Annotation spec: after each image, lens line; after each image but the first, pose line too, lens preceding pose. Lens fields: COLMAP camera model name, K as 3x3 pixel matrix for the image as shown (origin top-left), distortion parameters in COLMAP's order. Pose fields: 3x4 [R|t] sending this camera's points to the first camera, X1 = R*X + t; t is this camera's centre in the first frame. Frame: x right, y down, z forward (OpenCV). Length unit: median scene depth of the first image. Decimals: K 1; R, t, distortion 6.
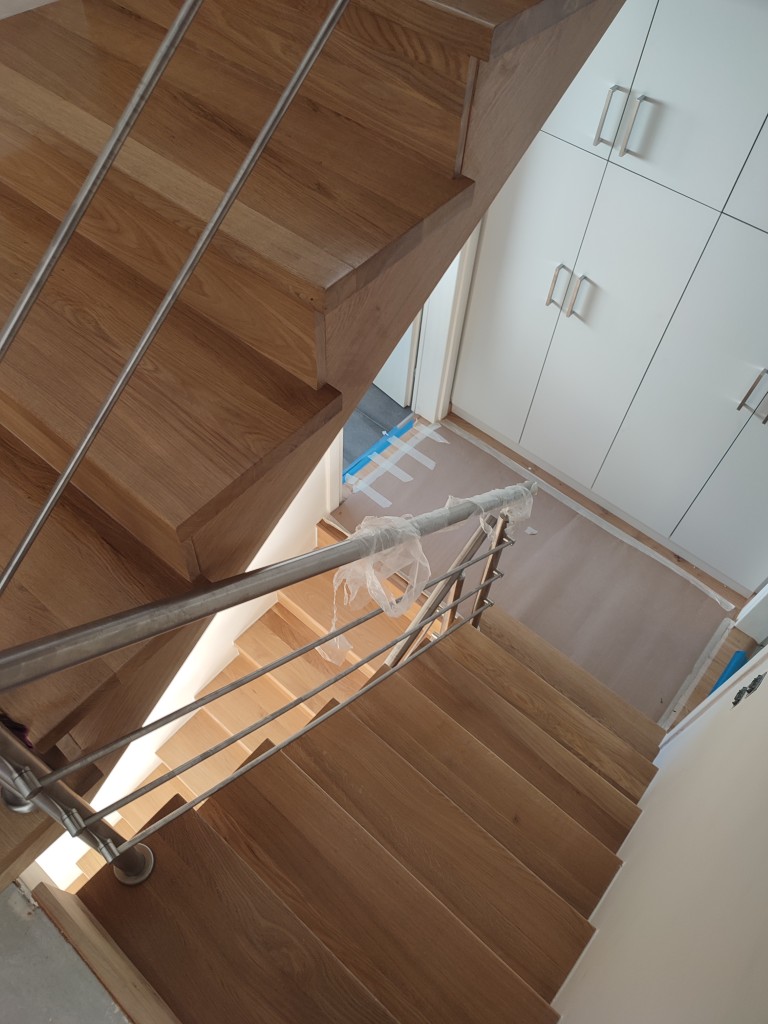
lens RADIAL K [[747.6, 0, 381.3], [0, 747.6, 508.2], [0, 0, 1]] dist [0.034520, -0.031476]
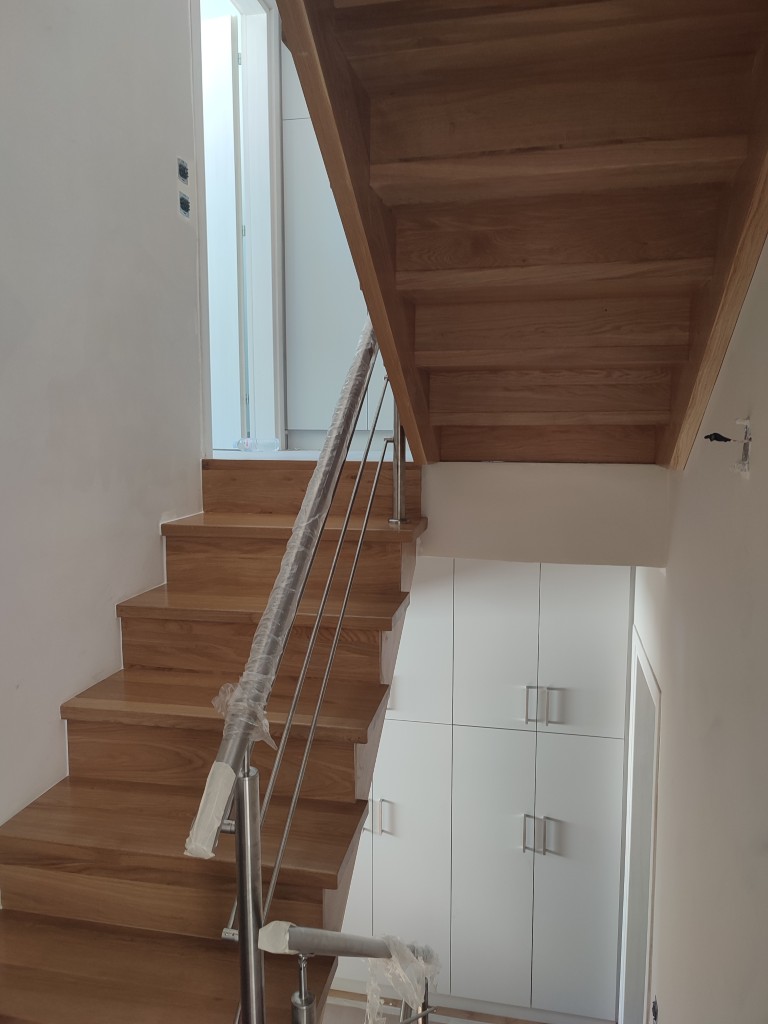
lens RADIAL K [[749.5, 0, 384.1], [0, 749.5, 508.6], [0, 0, 1]] dist [0.018575, -0.008872]
pose [[0.879393, -0.109857, 0.463249, -0.656698], [0.414737, 0.654584, -0.632070, 0.457094], [-0.233798, 0.747965, 0.621198, -0.540119]]
